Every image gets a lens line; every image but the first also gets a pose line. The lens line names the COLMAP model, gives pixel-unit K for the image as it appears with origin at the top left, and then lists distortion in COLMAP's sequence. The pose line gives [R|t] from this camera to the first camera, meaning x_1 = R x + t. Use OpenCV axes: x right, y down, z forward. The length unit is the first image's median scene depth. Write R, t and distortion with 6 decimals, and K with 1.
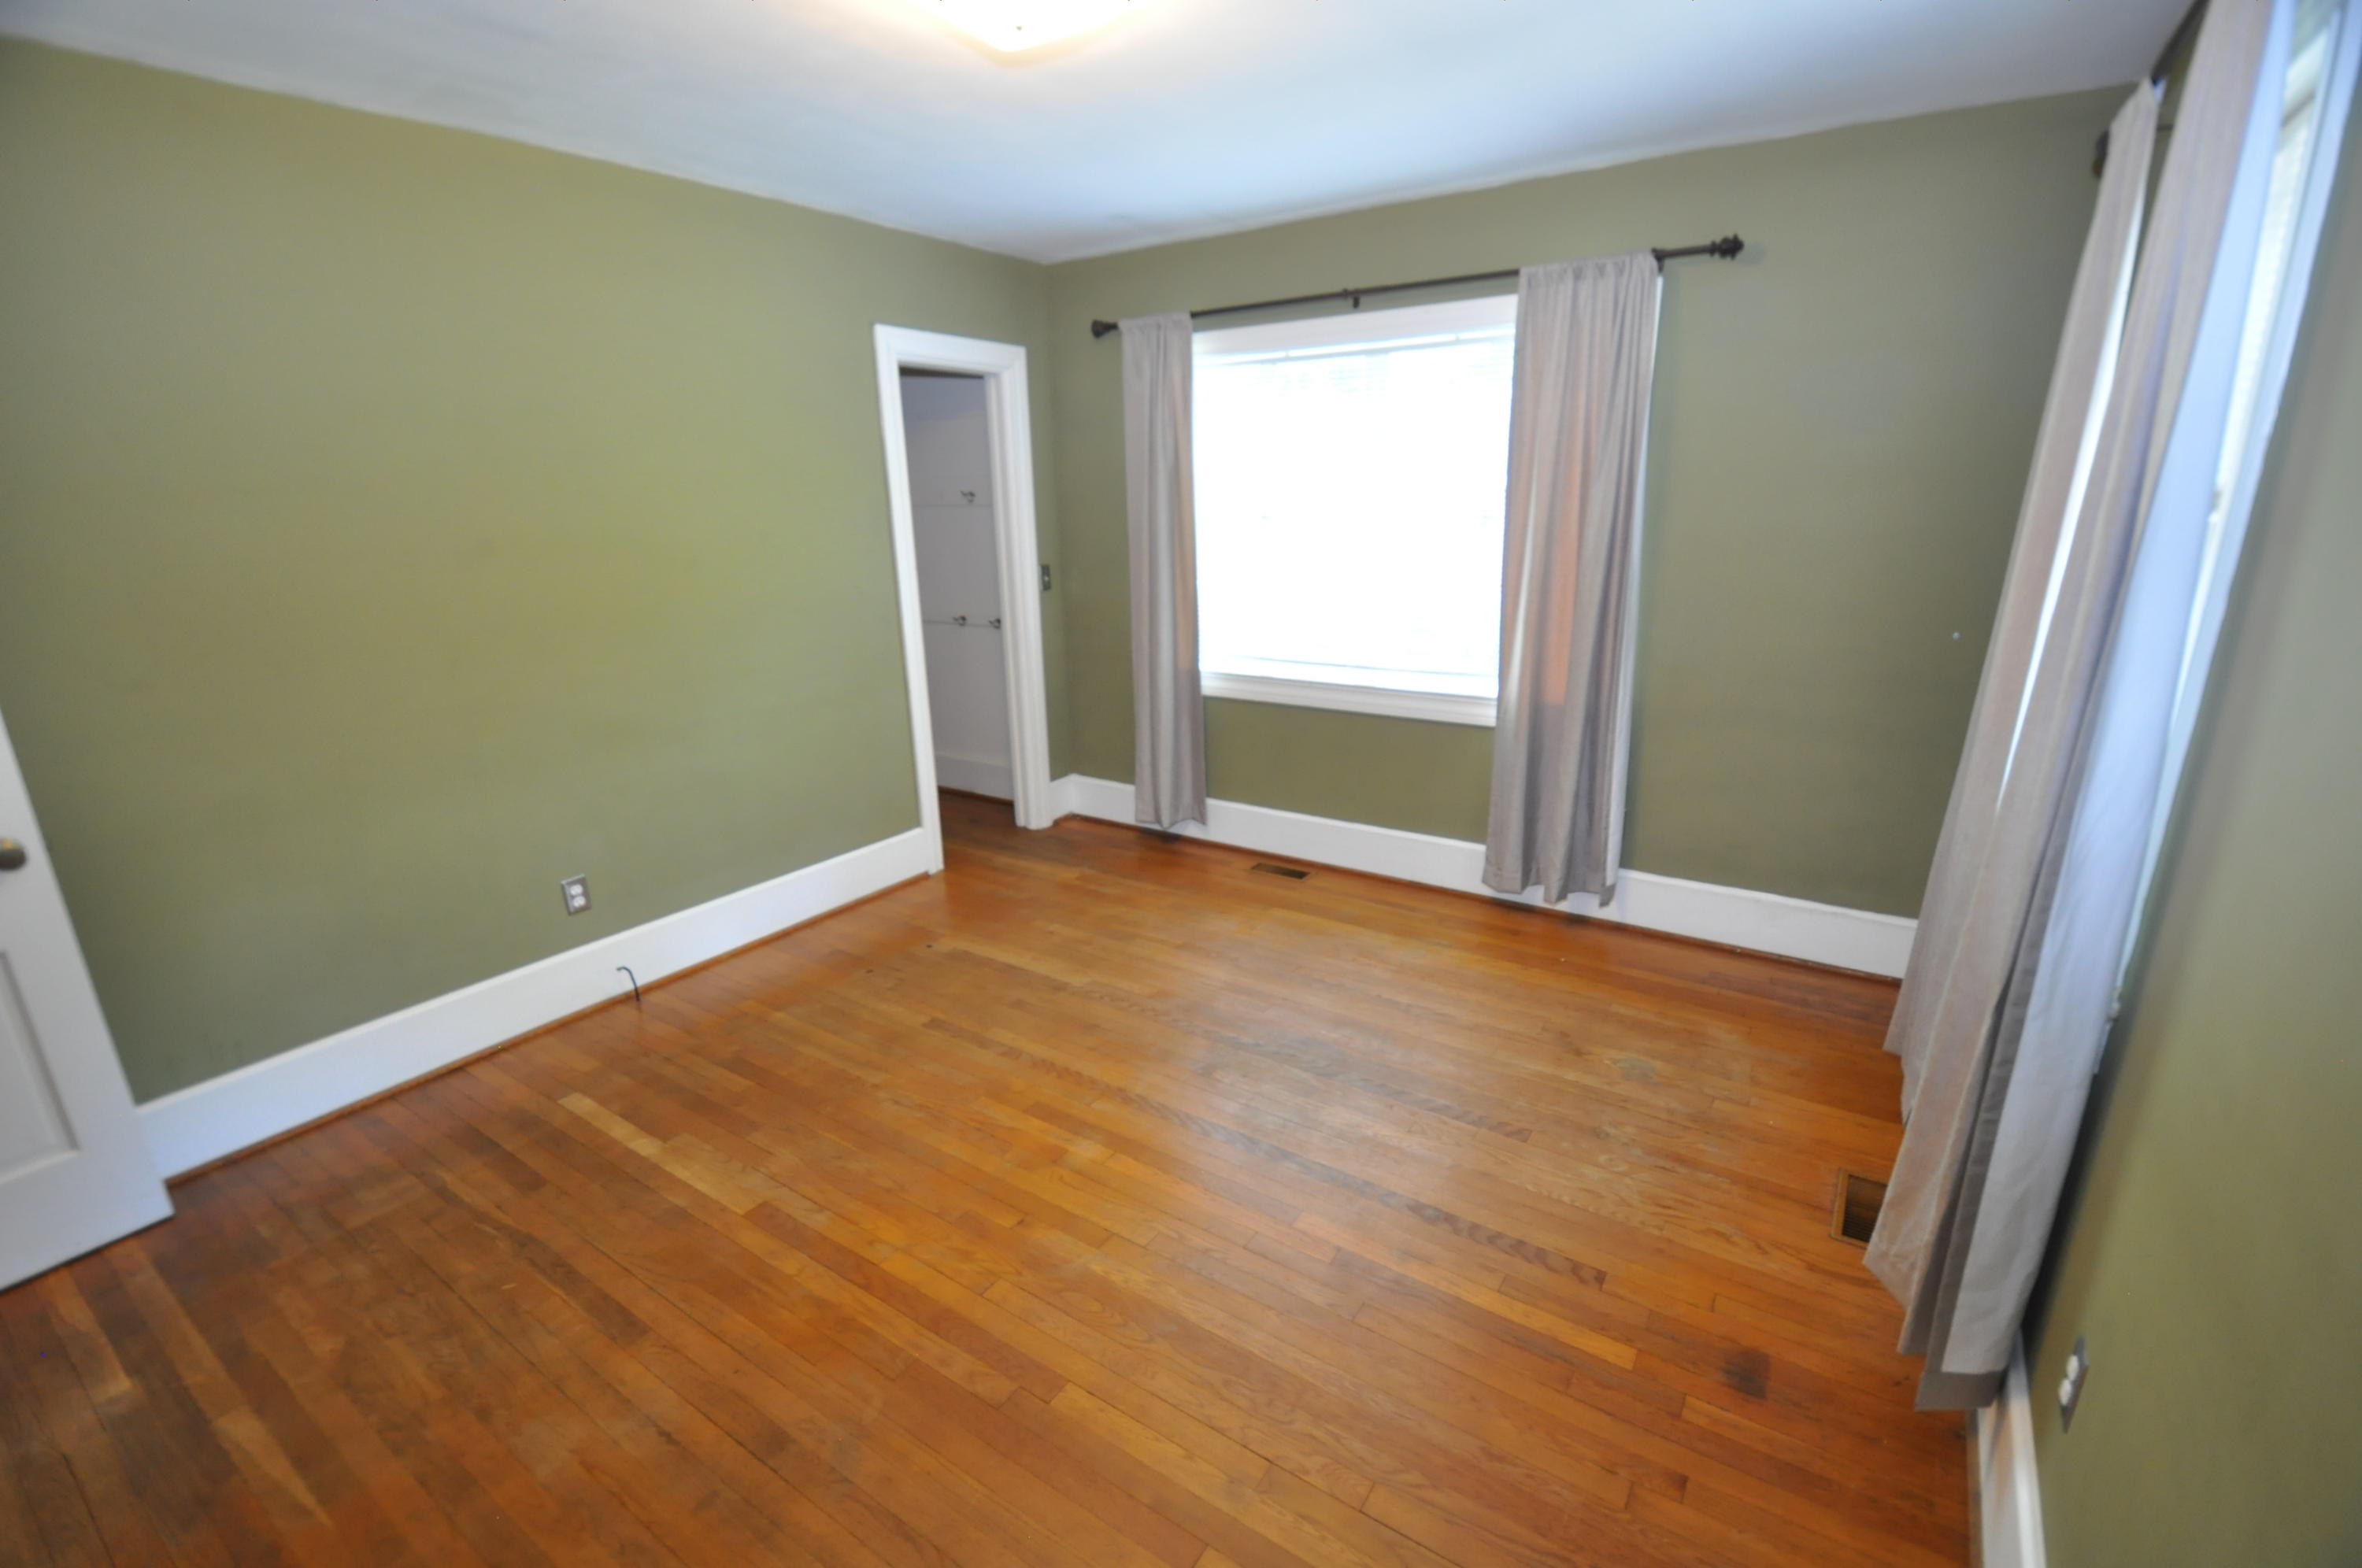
lens RADIAL K [[1035.8, 0, 1185.6], [0, 1035.8, 801.0], [0, 0, 1]] dist [0.024434, -0.028387]
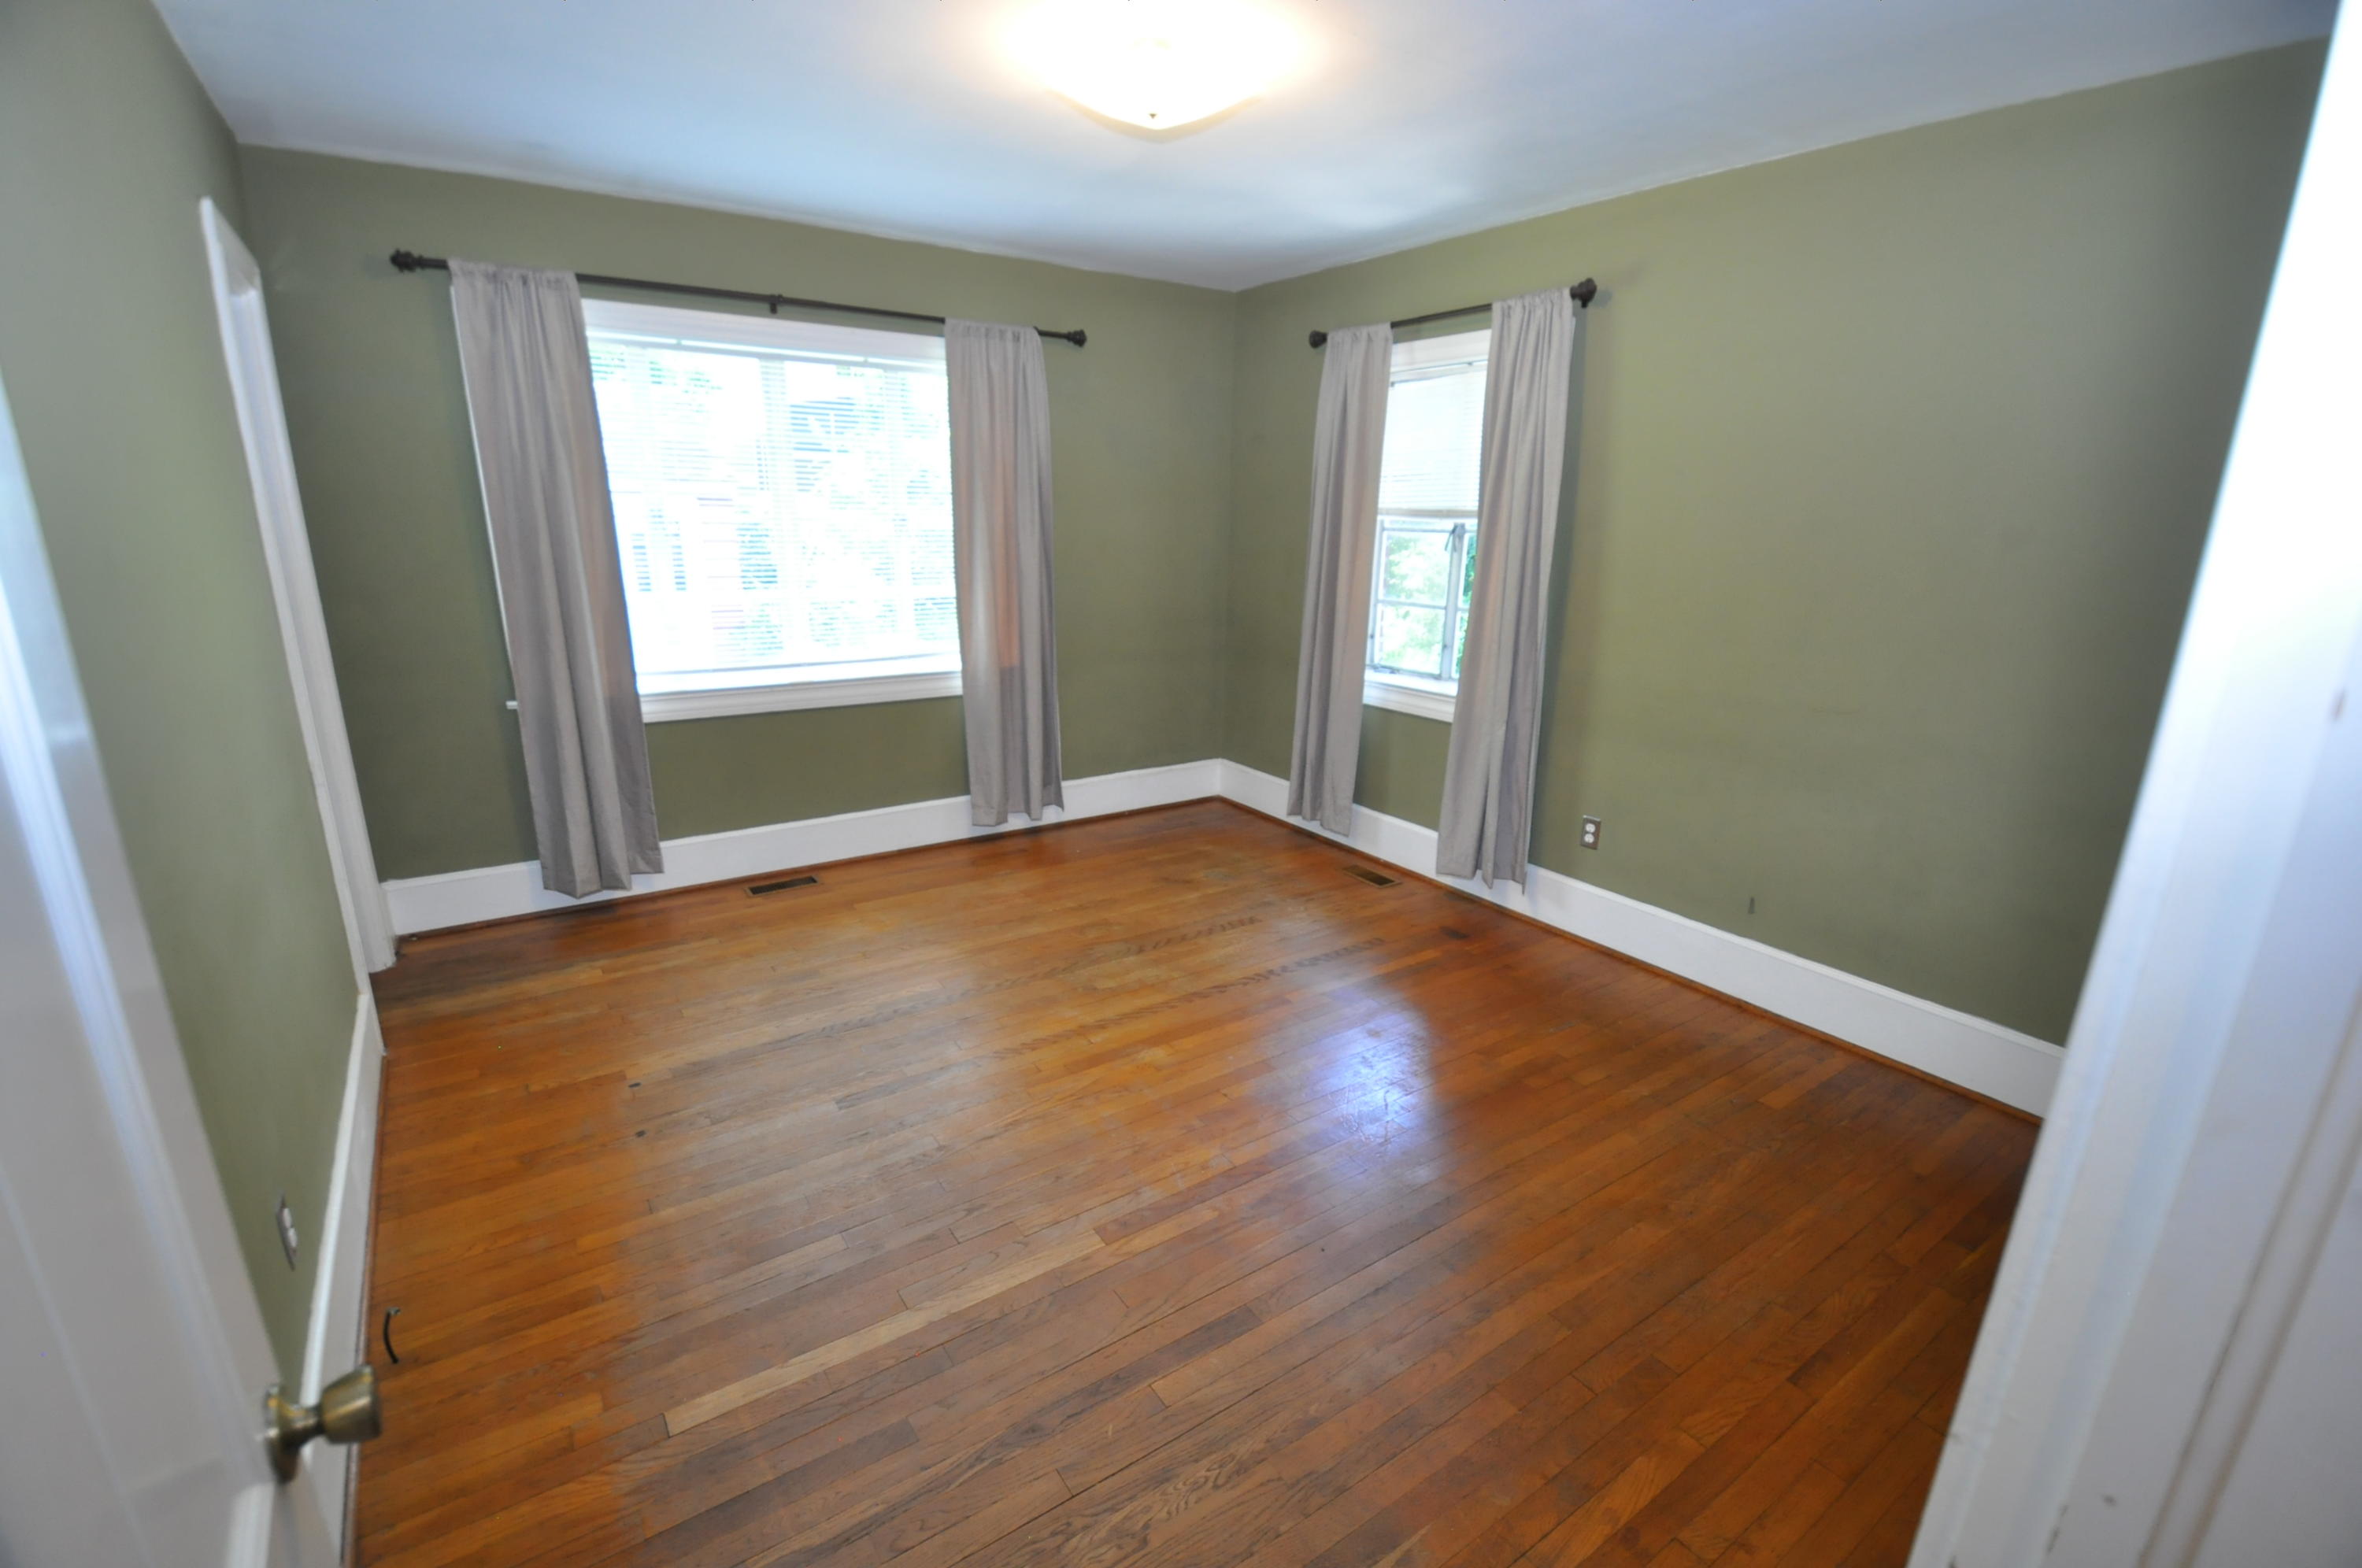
lens RADIAL K [[1035.8, 0, 1185.6], [0, 1035.8, 801.0], [0, 0, 1]] dist [0.024434, -0.028387]
pose [[0.358448, -0.234072, 0.903728, -0.727811], [0.242492, 0.958173, 0.151994, -0.073235], [-0.901506, 0.164665, 0.400216, 0.305951]]
